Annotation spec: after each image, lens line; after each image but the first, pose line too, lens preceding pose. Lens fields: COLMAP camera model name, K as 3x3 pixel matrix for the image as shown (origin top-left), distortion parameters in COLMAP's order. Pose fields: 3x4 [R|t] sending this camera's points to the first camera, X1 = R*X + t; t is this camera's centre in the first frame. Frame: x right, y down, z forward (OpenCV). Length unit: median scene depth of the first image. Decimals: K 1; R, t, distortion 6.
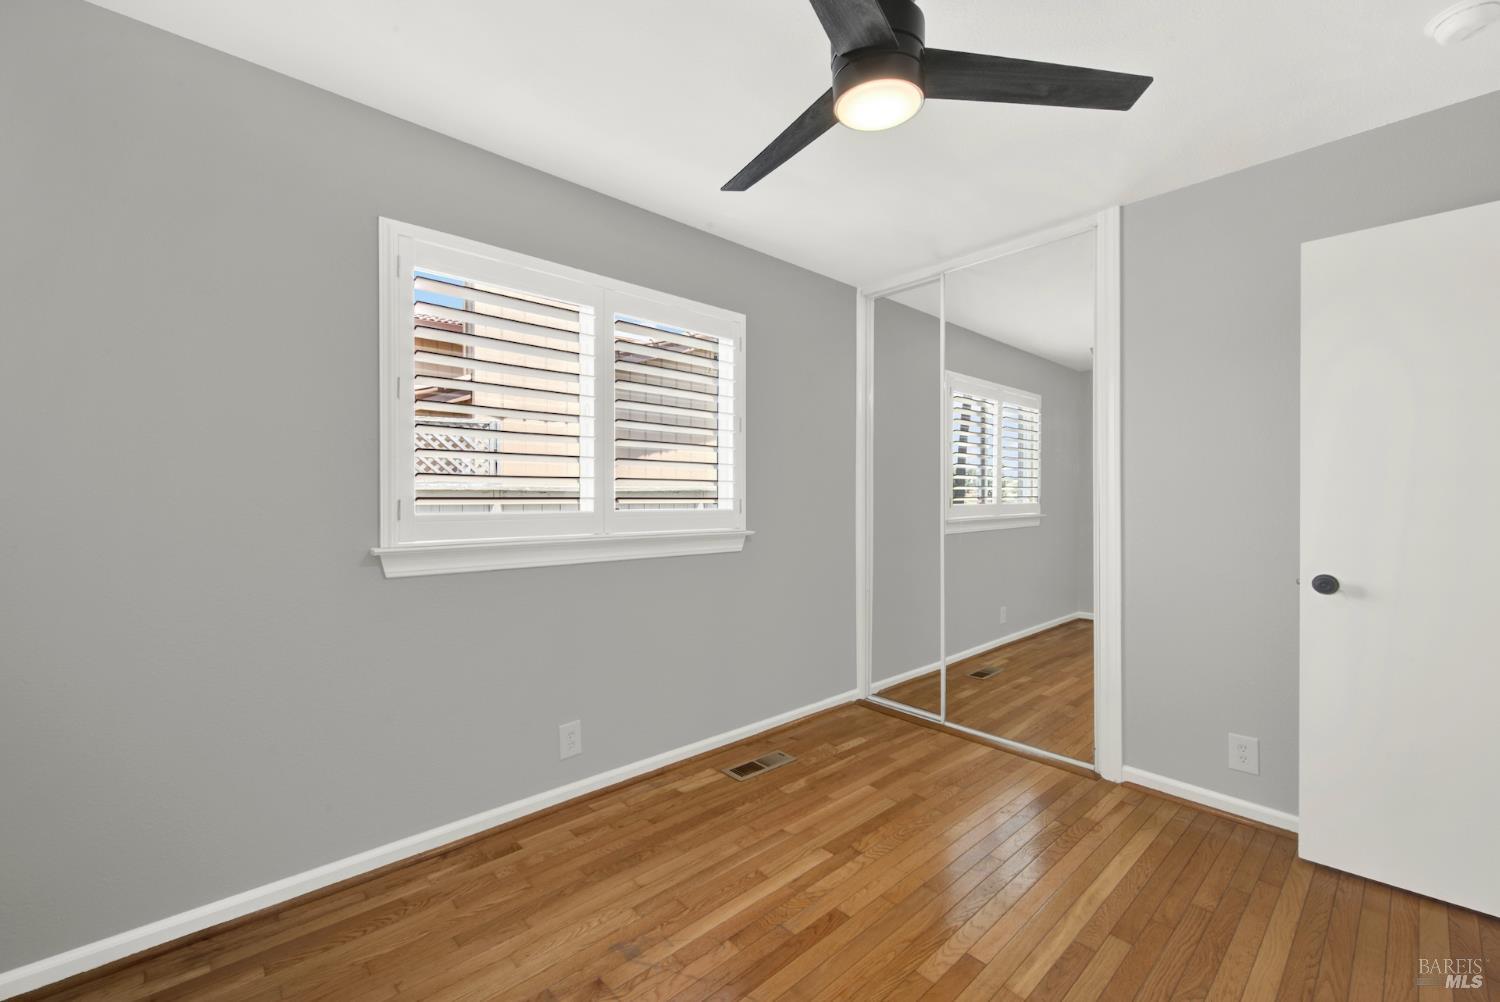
lens RADIAL K [[615.9, 0, 757.7], [0, 615.9, 499.0], [0, 0, 1]] dist [0.007281, -0.001971]
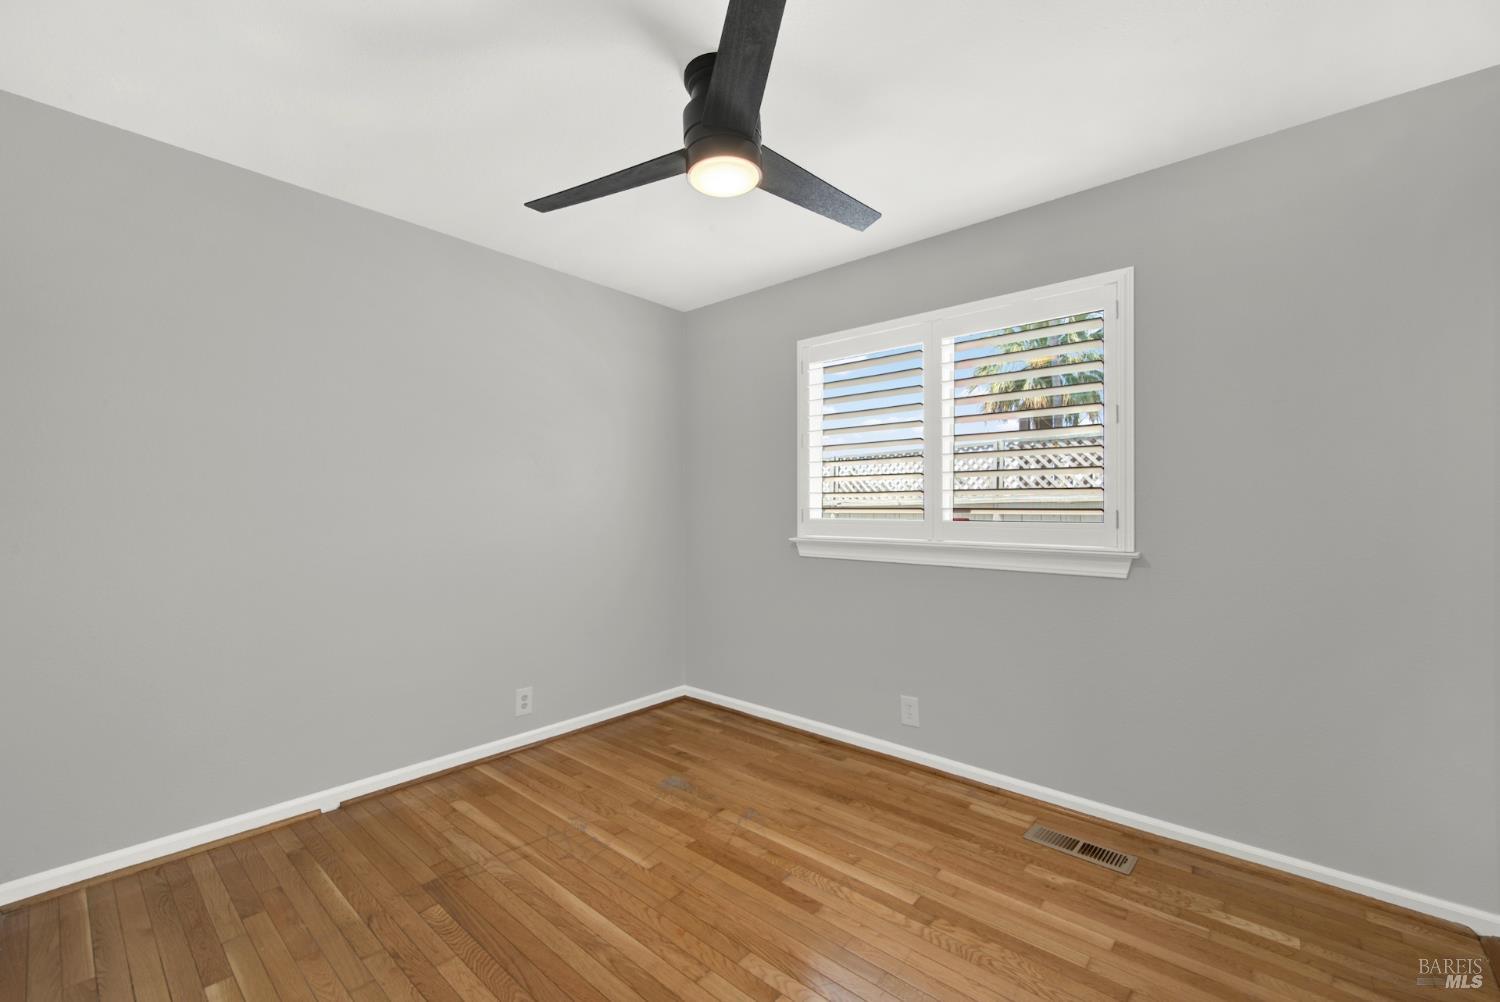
lens RADIAL K [[615.9, 0, 762.6], [0, 615.9, 503.9], [0, 0, 1]] dist [0.007281, -0.001971]
pose [[0.111572, -0.009605, -0.993710, 0.813237], [-0.003909, 0.999941, -0.010104, 0.002159], [0.993749, 0.005011, 0.111528, 0.553523]]
